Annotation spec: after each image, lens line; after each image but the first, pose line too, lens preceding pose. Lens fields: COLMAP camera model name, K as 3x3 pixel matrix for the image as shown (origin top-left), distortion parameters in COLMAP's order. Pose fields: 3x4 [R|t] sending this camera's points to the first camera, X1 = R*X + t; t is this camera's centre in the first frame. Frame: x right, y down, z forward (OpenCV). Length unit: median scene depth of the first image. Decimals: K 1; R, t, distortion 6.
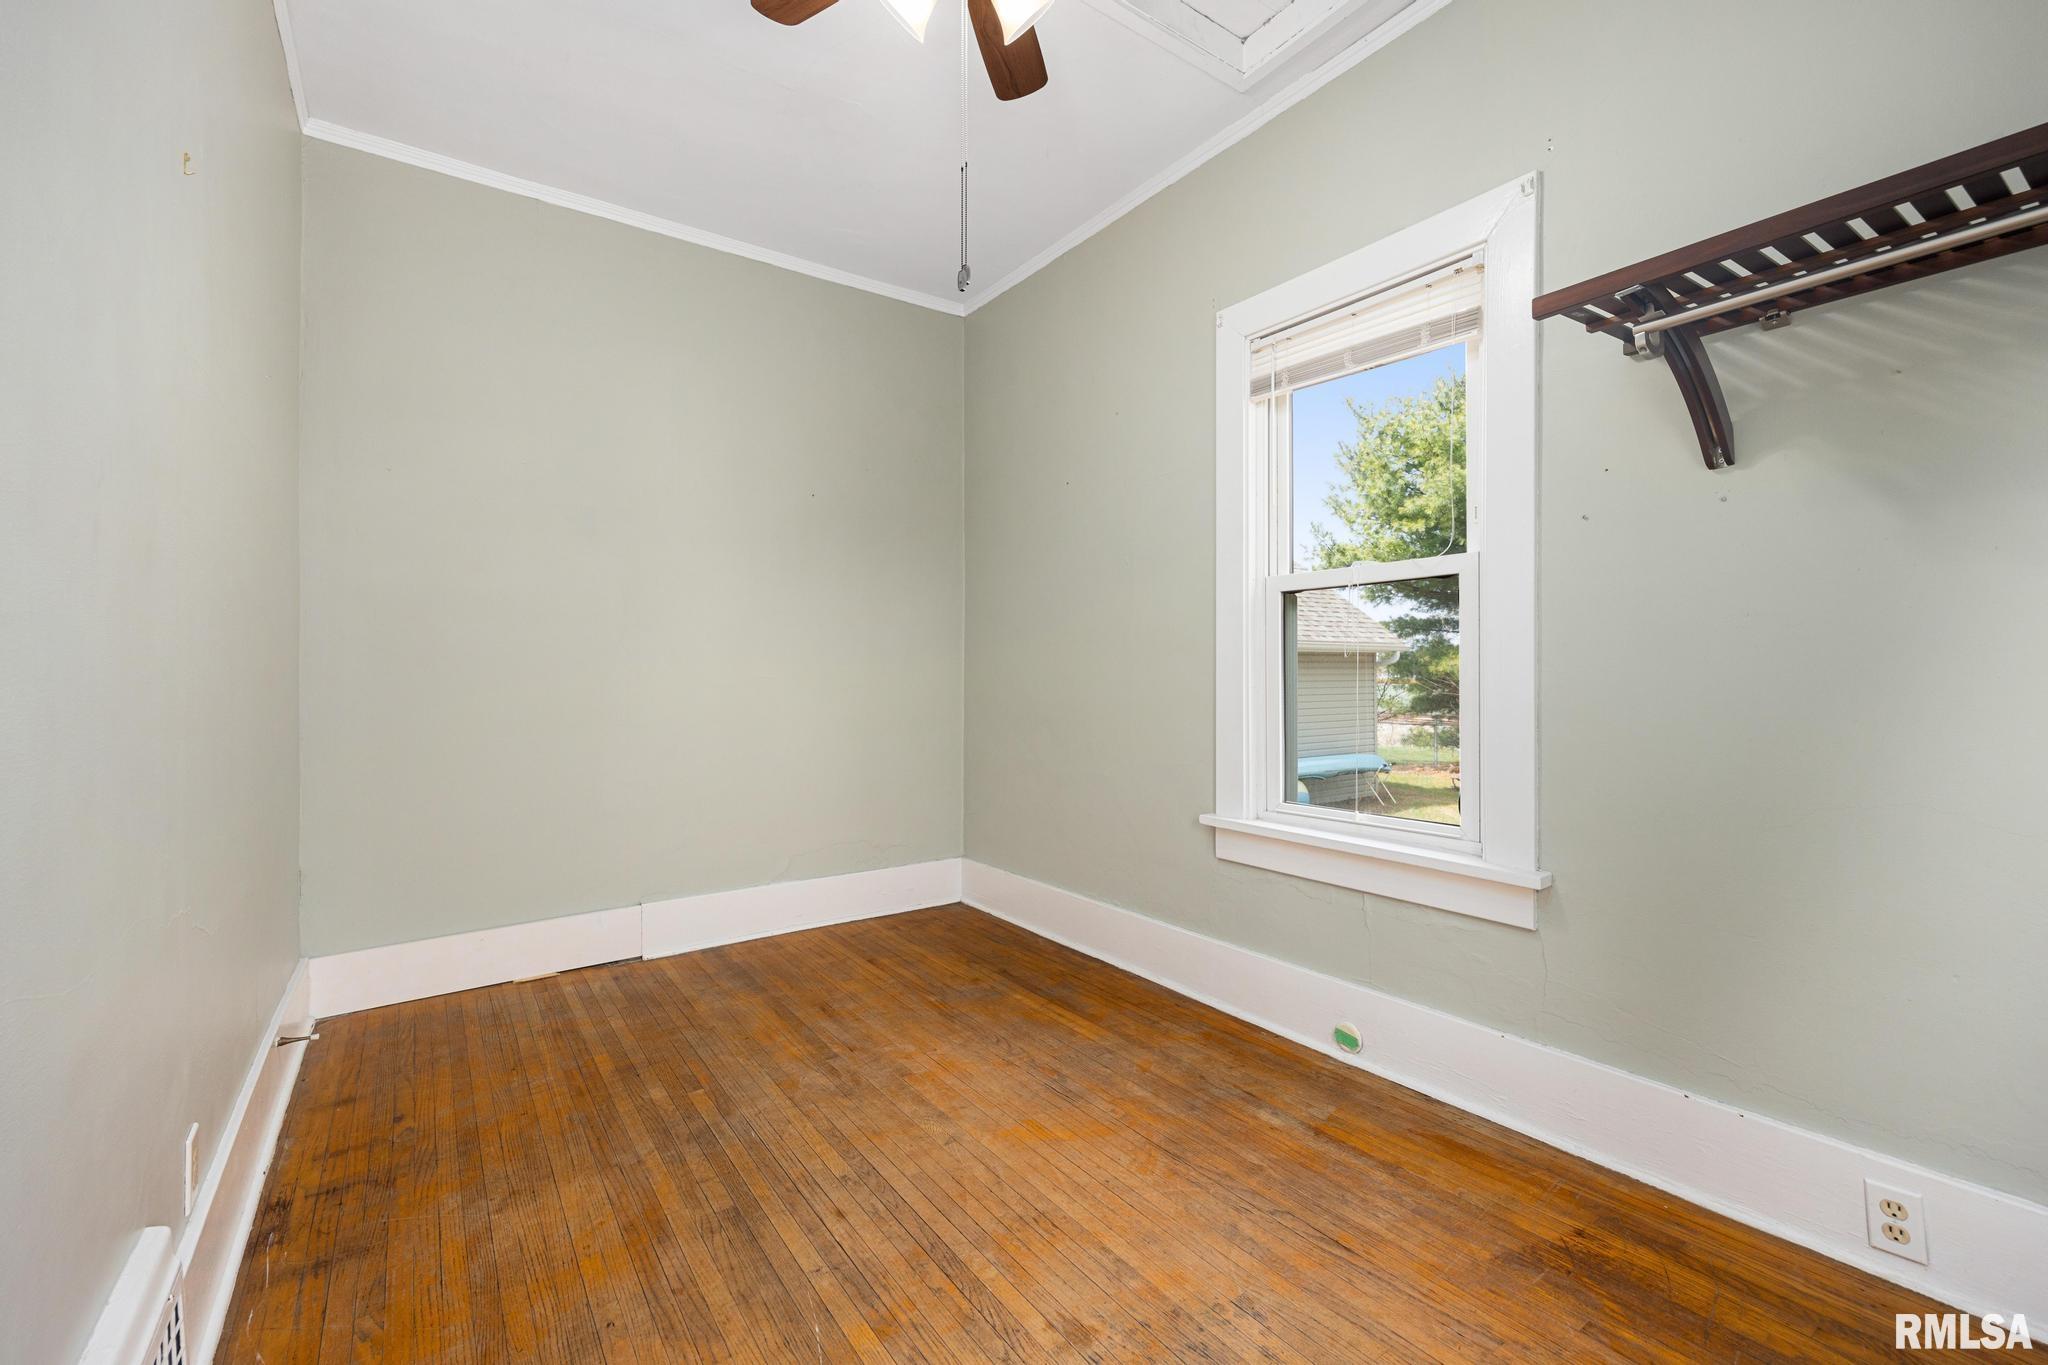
lens RADIAL K [[852.2, 0, 1030.8], [0, 852.2, 675.1], [0, 0, 1]] dist [0.001223, 0.000132]
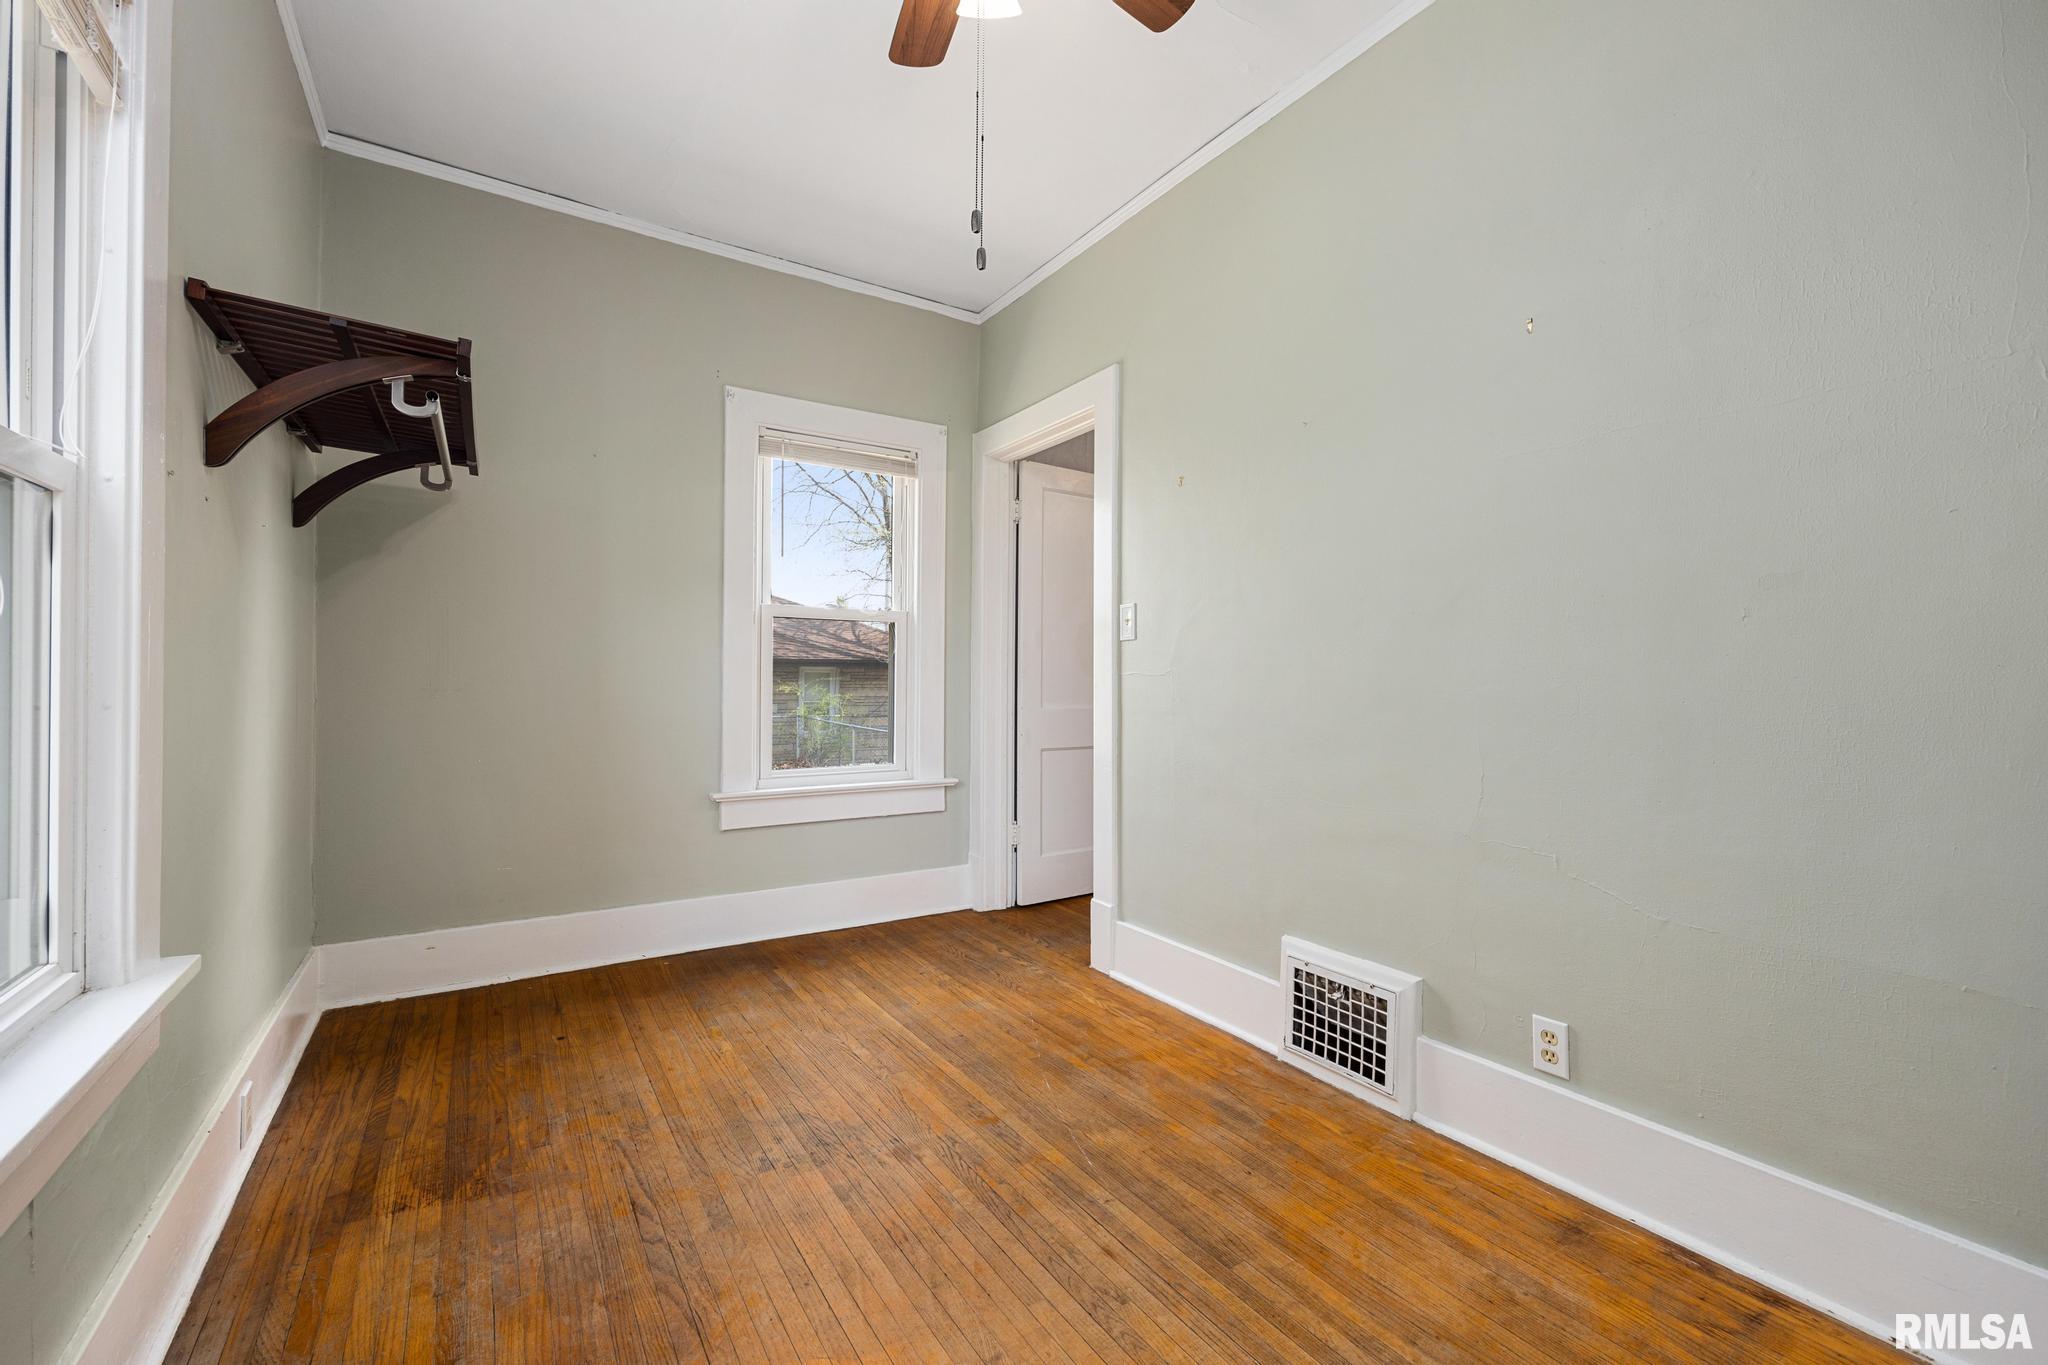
lens RADIAL K [[852.2, 0, 1030.8], [0, 852.2, 675.1], [0, 0, 1]] dist [0.001223, 0.000132]
pose [[-0.998811, 0.001663, 0.048727, -0.191901], [0.001557, 0.999996, -0.002221, -0.006241], [-0.048731, -0.002143, -0.998810, 2.024660]]
